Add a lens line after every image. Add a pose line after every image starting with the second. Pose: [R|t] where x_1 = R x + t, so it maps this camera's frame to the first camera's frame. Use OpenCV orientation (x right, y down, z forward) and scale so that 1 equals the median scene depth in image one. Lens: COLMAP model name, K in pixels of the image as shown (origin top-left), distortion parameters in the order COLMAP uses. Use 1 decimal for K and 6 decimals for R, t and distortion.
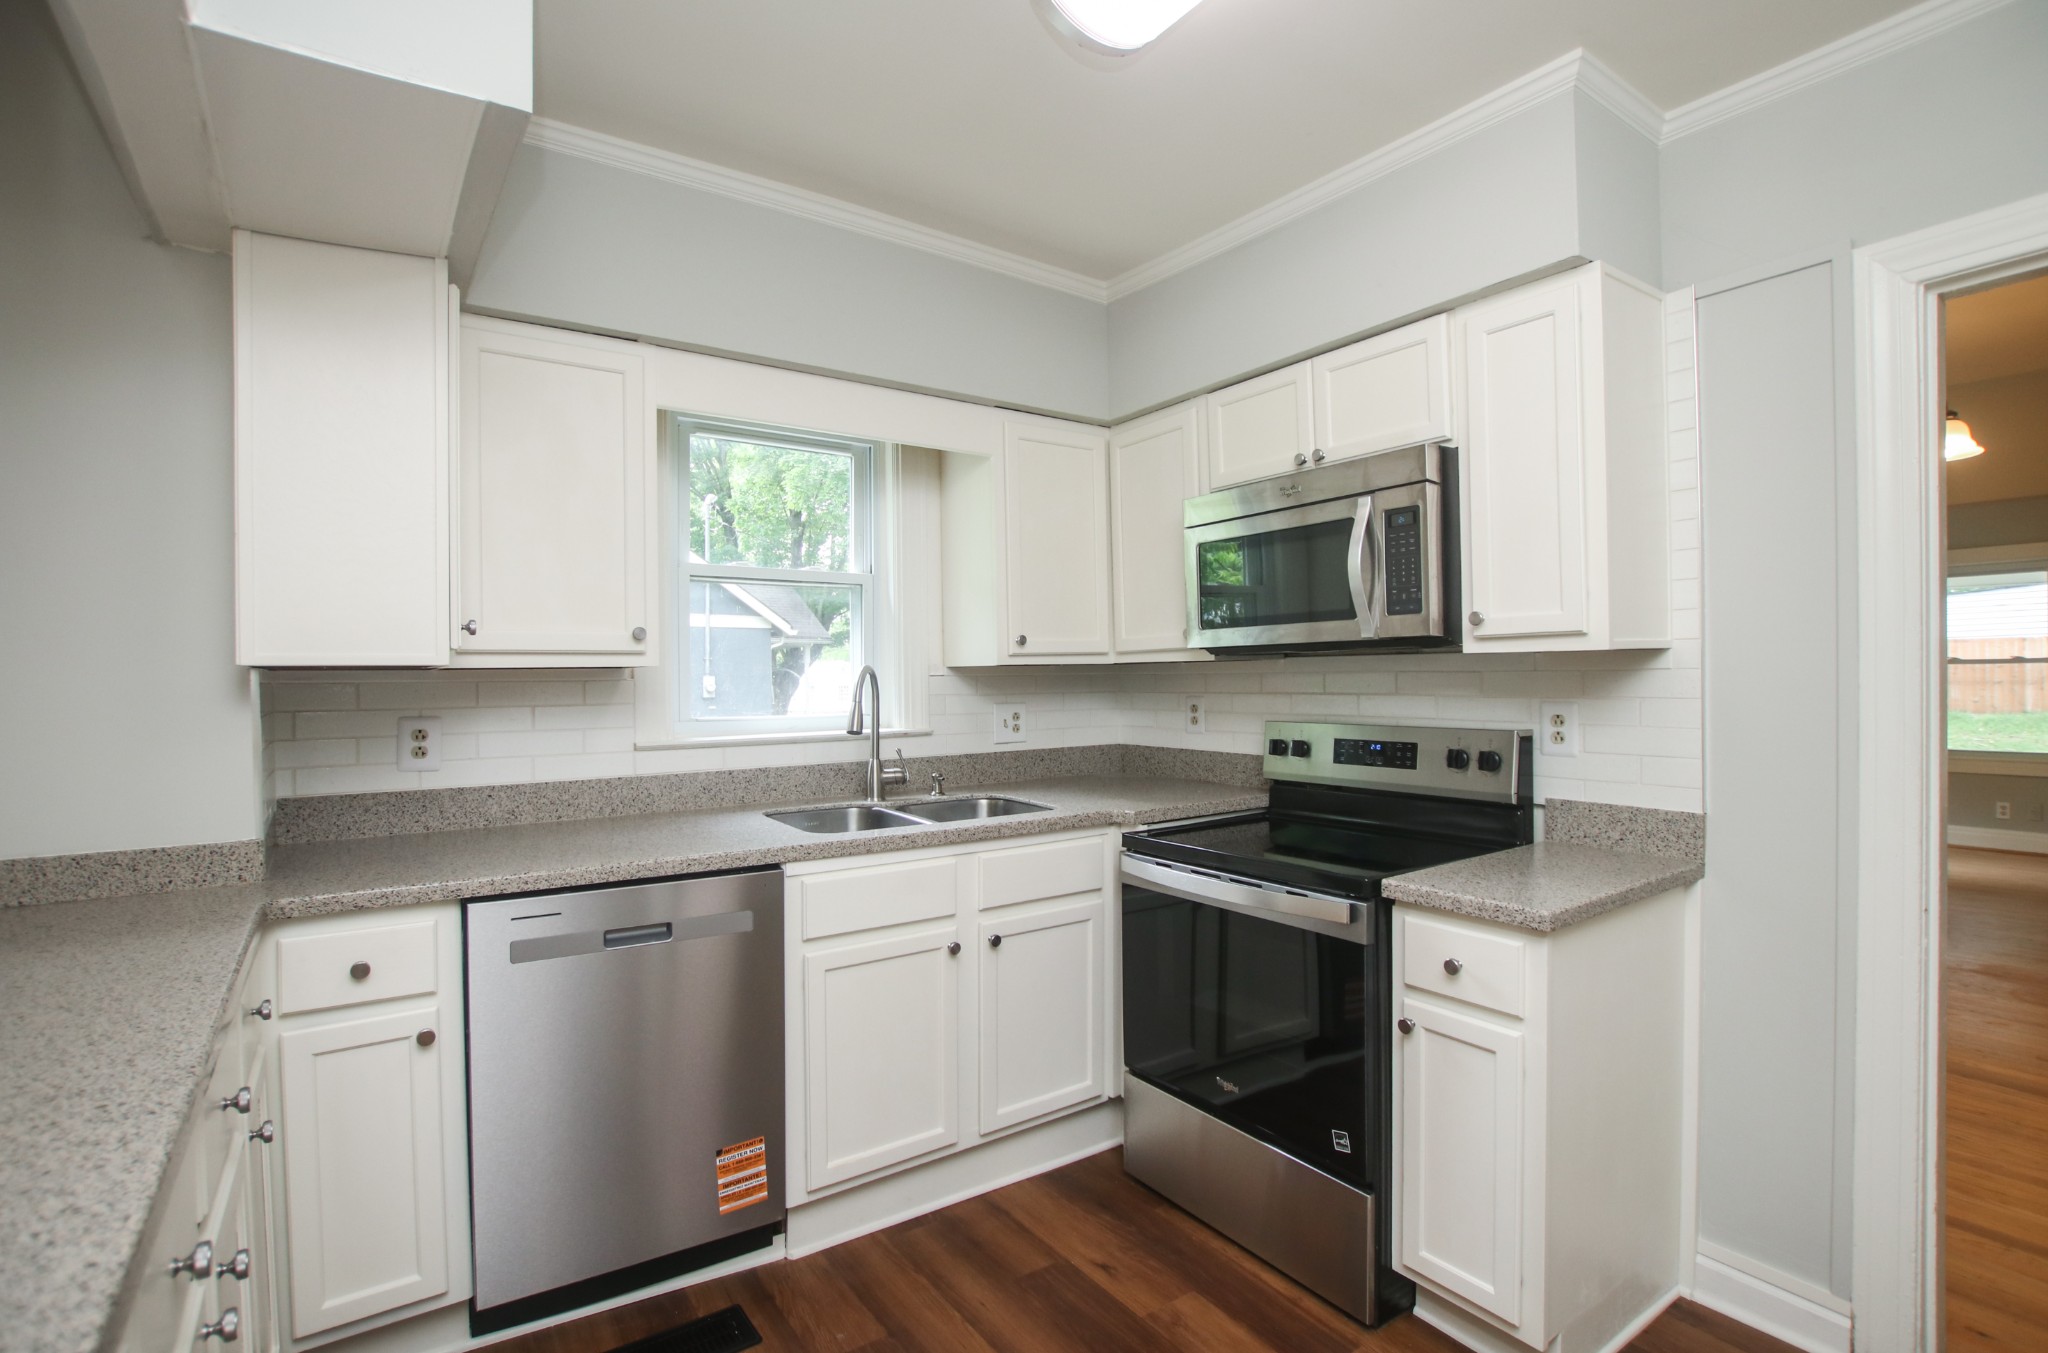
lens RADIAL K [[962.2, 0, 1037.5], [0, 962.2, 676.2], [0, 0, 1]] dist [-0.023094, -0.000304]
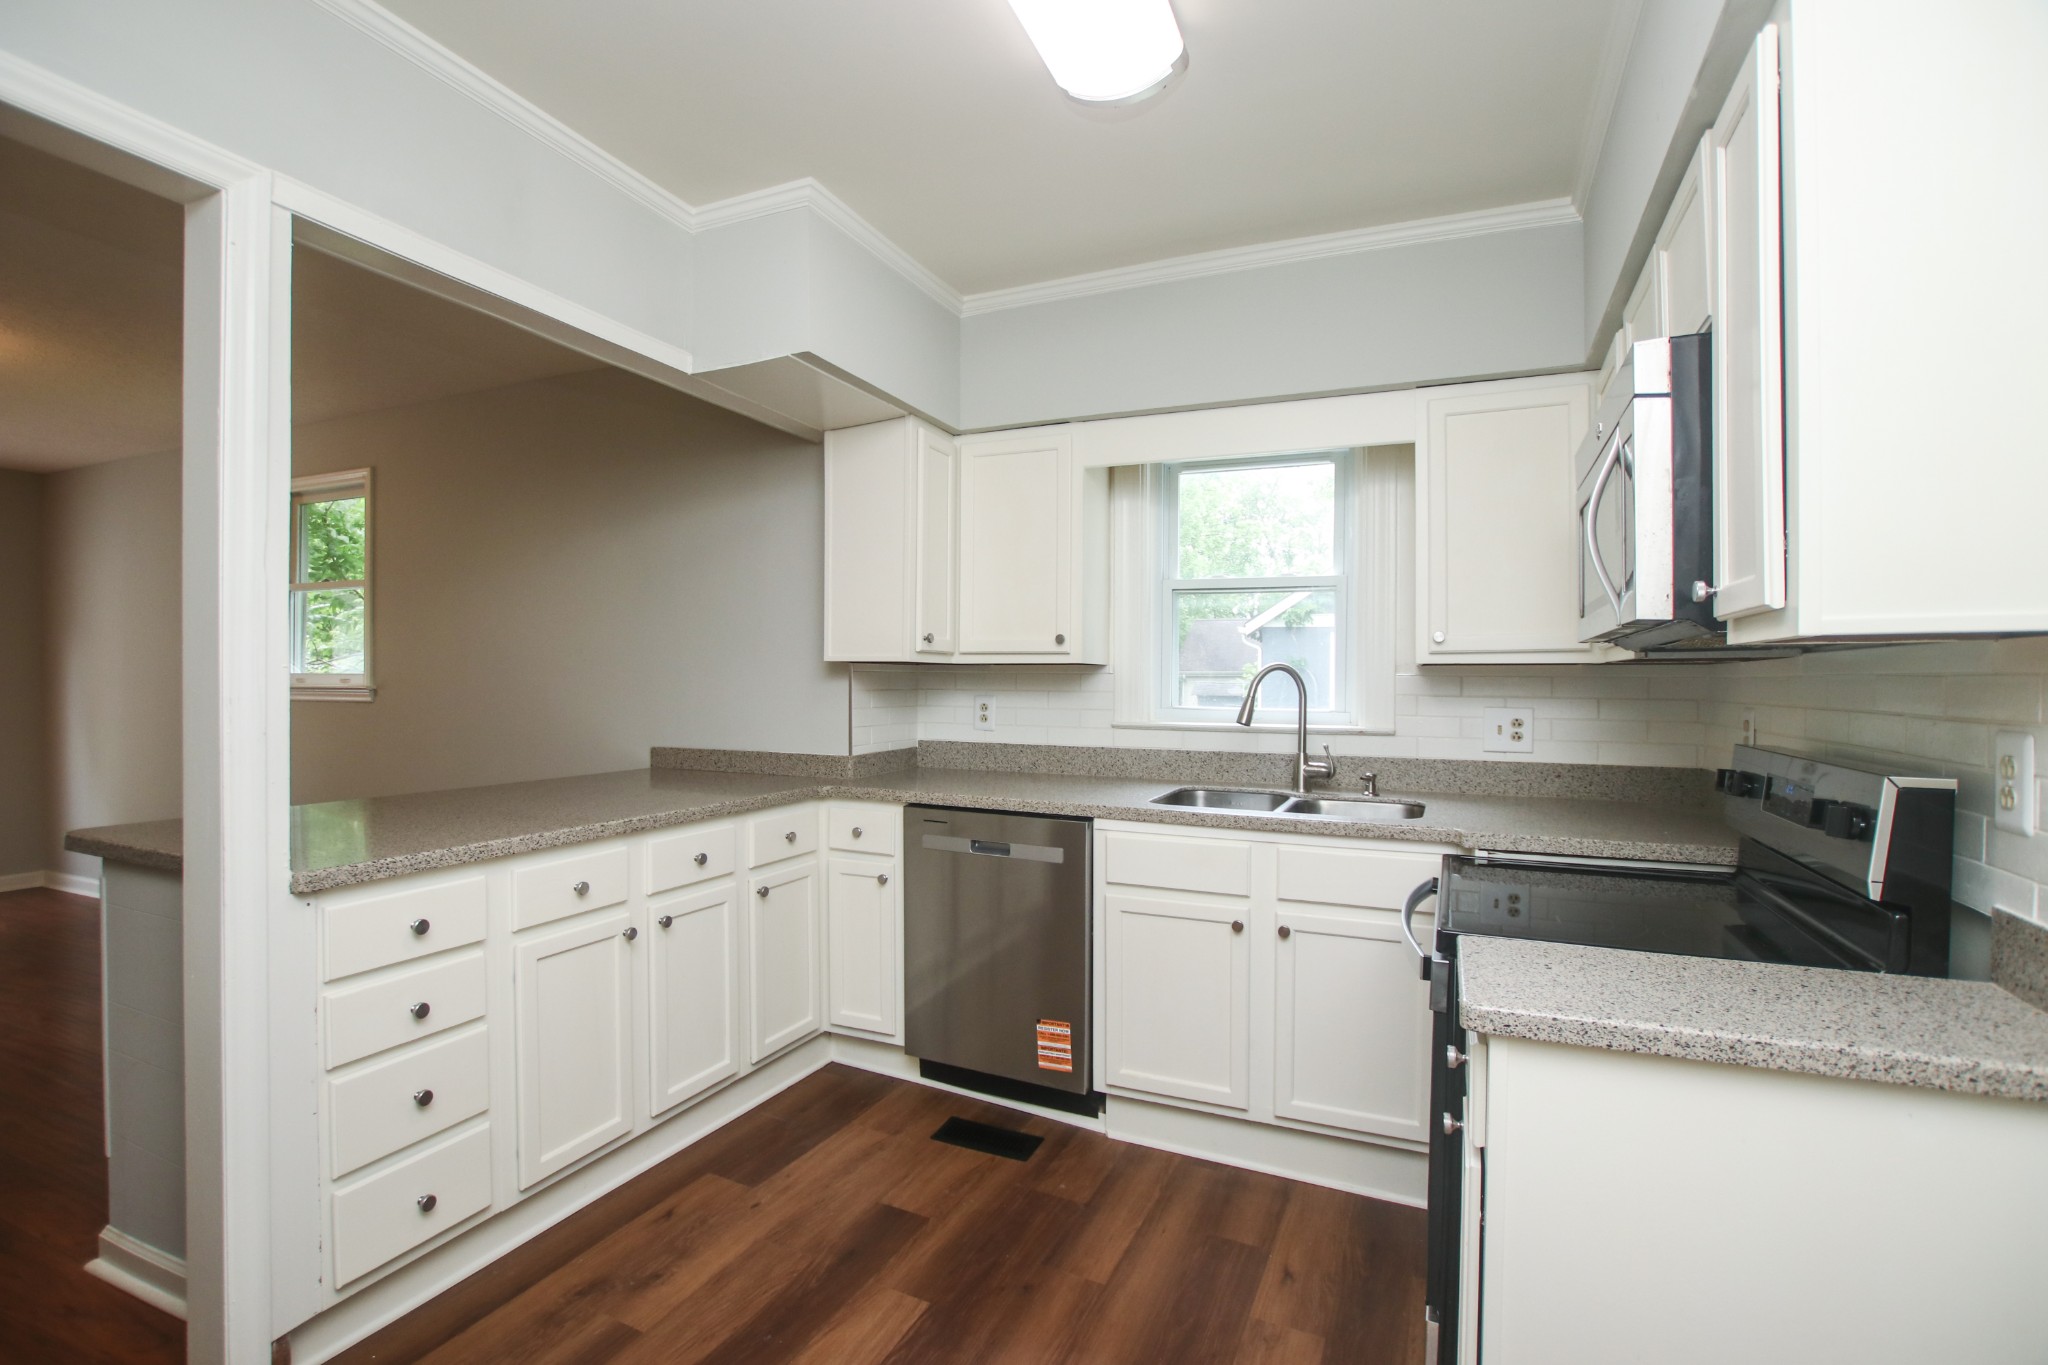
lens RADIAL K [[956.4, 0, 1027.3], [0, 956.4, 680.0], [0, 0, 1]] dist [-0.025510, -0.000030]
pose [[0.516739, 0.018146, -0.855951, 0.679429], [-0.014268, 0.999819, 0.012582, -0.003061], [0.856024, 0.005711, 0.516904, 0.234630]]
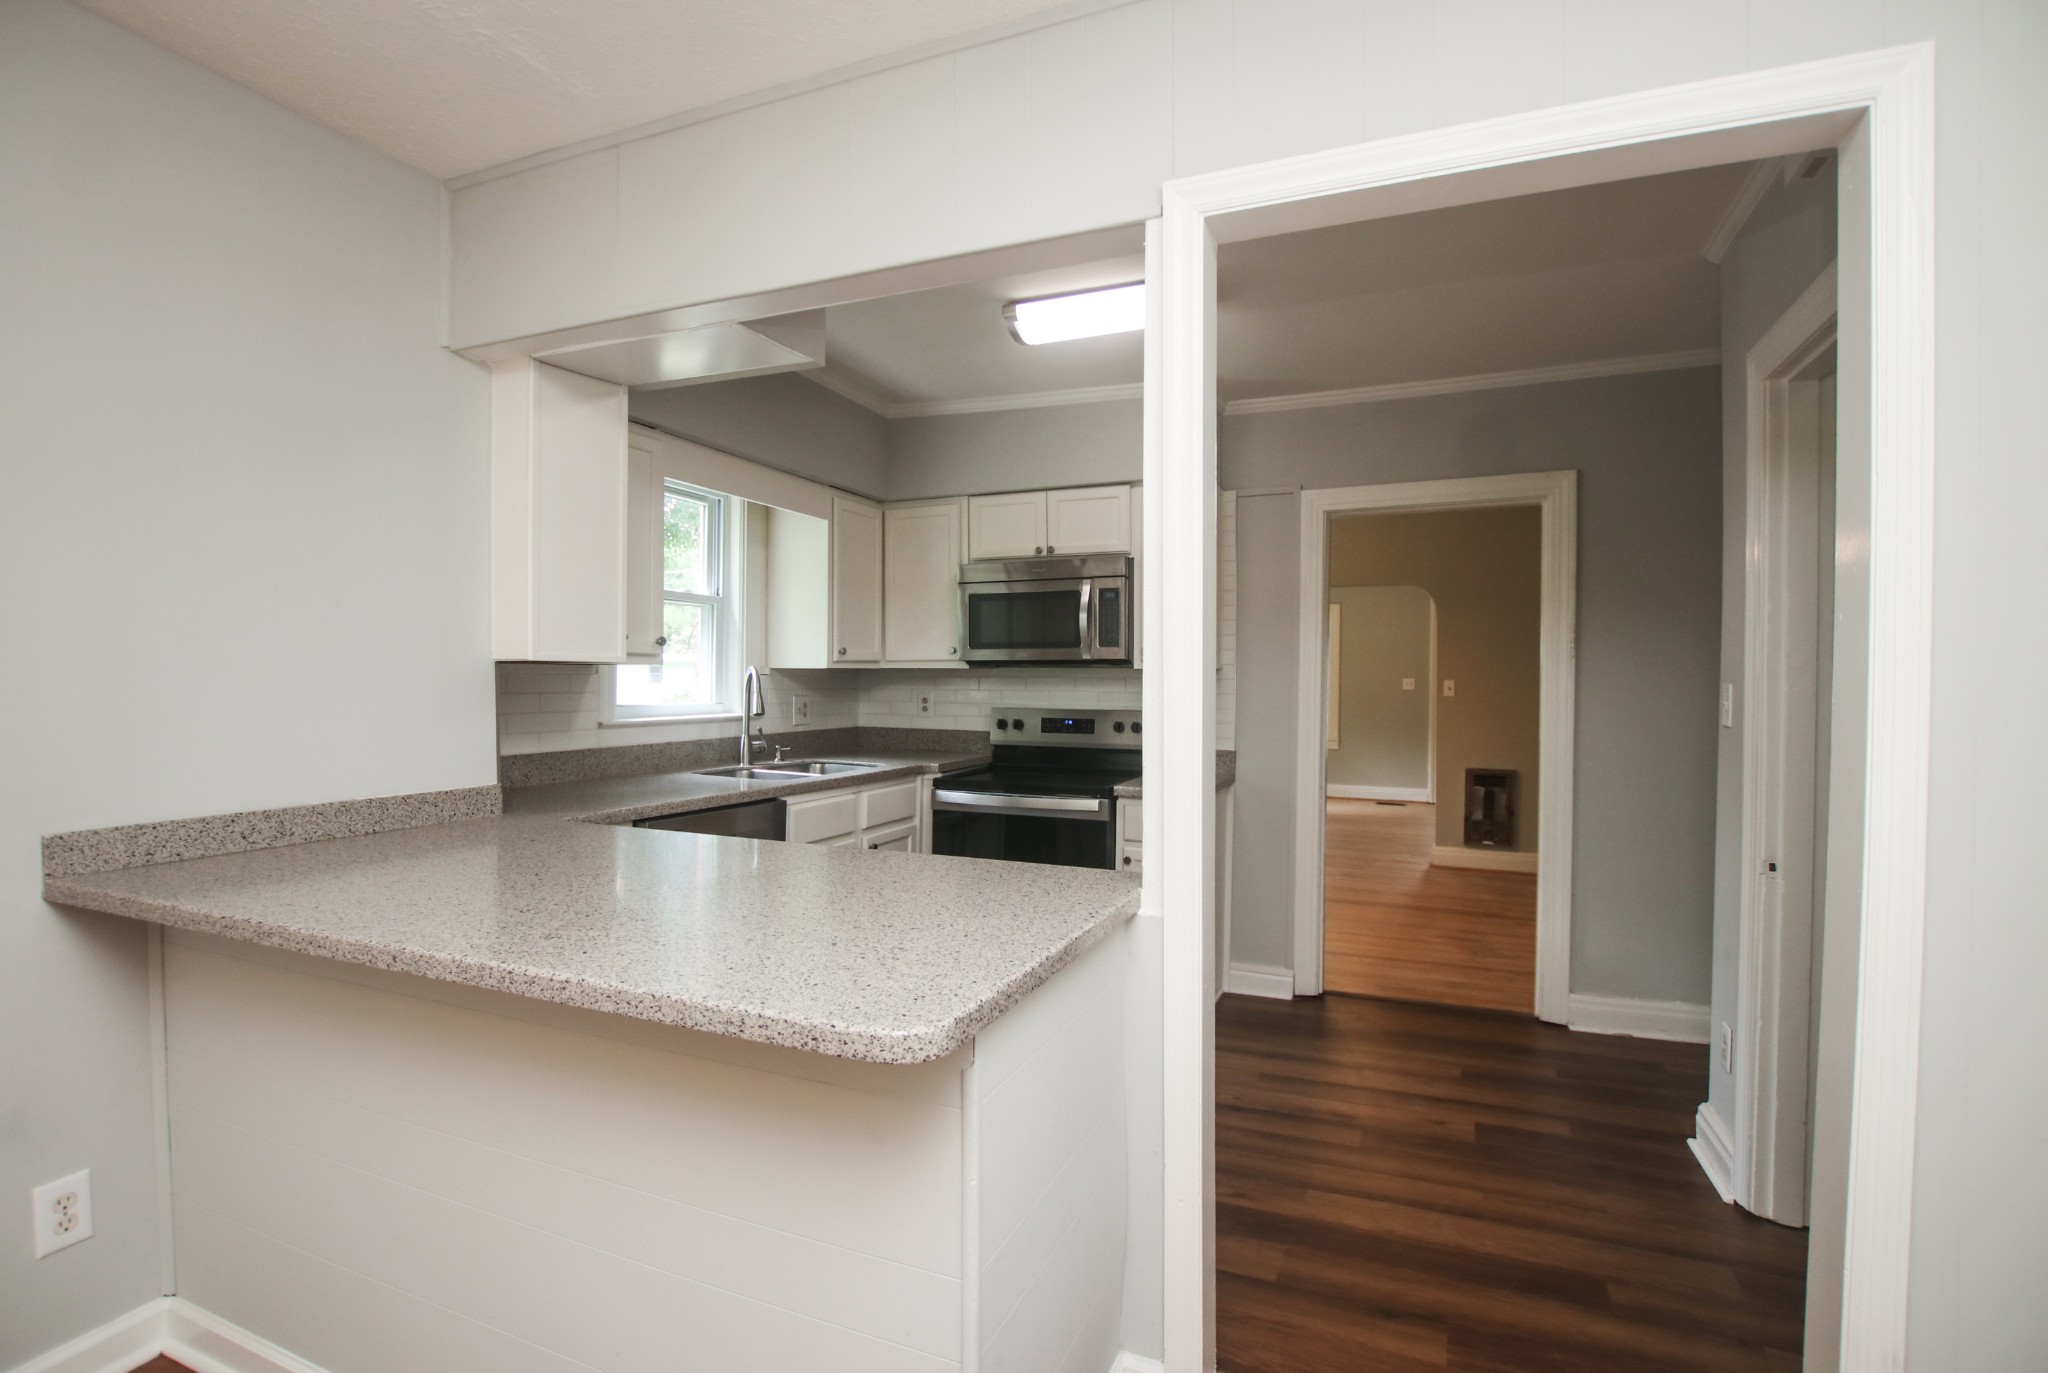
lens RADIAL K [[956.4, 0, 1032.9], [0, 956.4, 689.2], [0, 0, 1]] dist [-0.025510, -0.000030]
pose [[0.850971, 0.011371, 0.525089, -0.634859], [-0.017119, 0.999835, 0.006092, 0.006921], [-0.524933, -0.014173, 0.851026, -0.435338]]
